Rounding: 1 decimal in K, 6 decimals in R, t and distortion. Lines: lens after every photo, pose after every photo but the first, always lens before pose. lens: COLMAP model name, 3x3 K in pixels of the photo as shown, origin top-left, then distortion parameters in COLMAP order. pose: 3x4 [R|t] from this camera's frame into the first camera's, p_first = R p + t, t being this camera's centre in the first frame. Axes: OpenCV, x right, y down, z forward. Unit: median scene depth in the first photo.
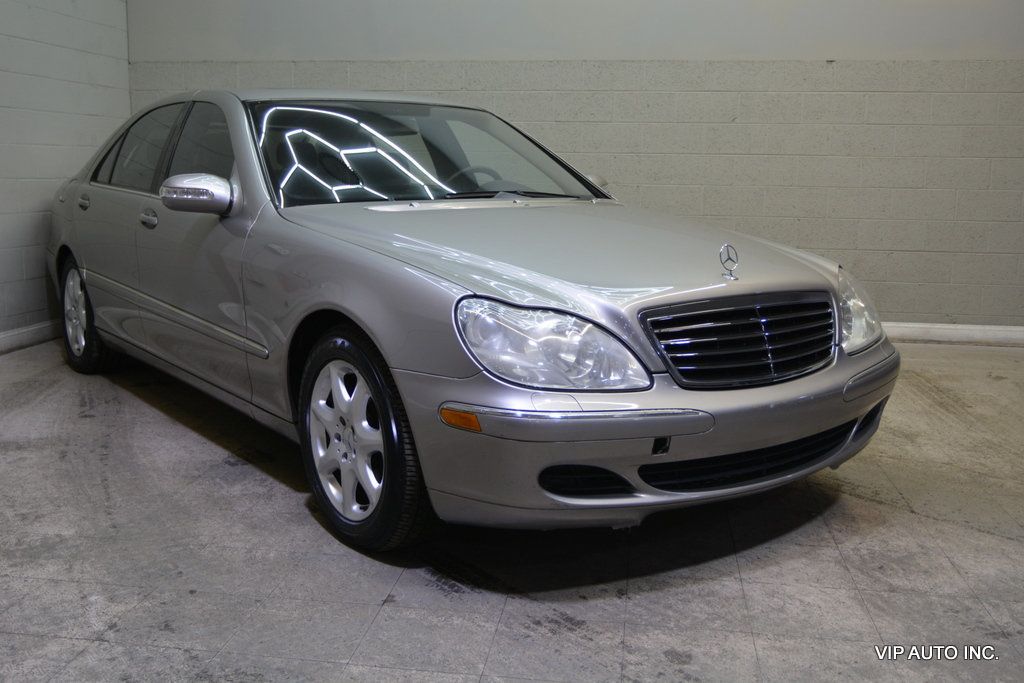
lens RADIAL K [[1048.1, 0, 489.4], [0, 1048.1, 331.3], [0, 0, 1]] dist [-0.019939, 0.000000]
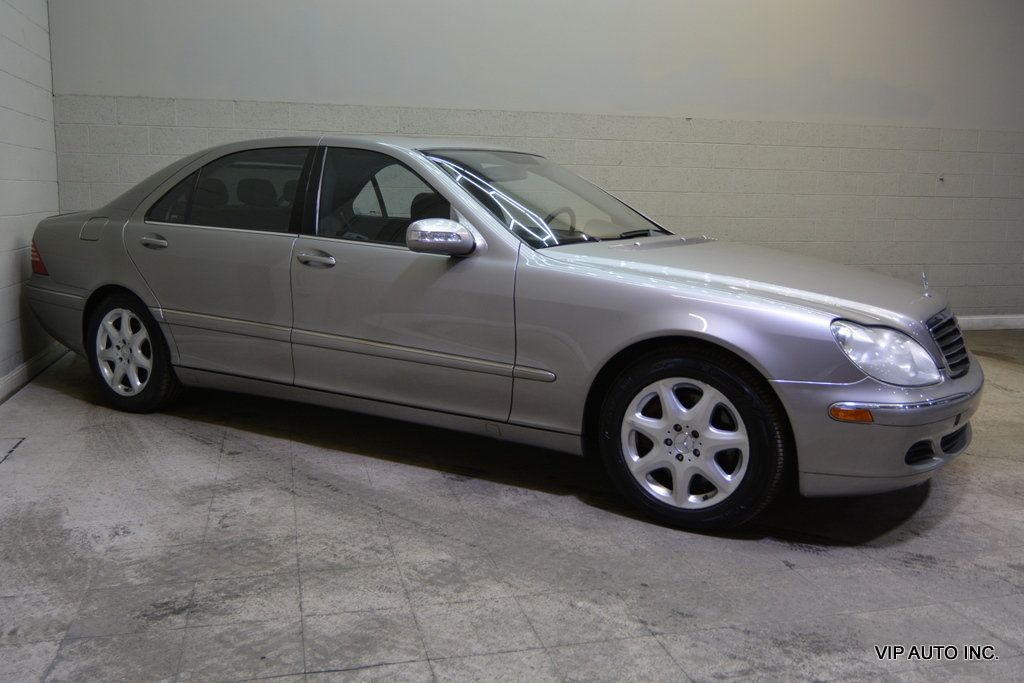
lens RADIAL K [[923.3, 0, 509.5], [0, 923.3, 339.3], [0, 0, 1]] dist [-0.023370, -0.003614]
pose [[0.919687, -0.059271, 0.388153, -0.331602], [0.057001, 0.998223, 0.017372, -0.020683], [-0.388493, 0.006148, 0.921431, 0.045844]]
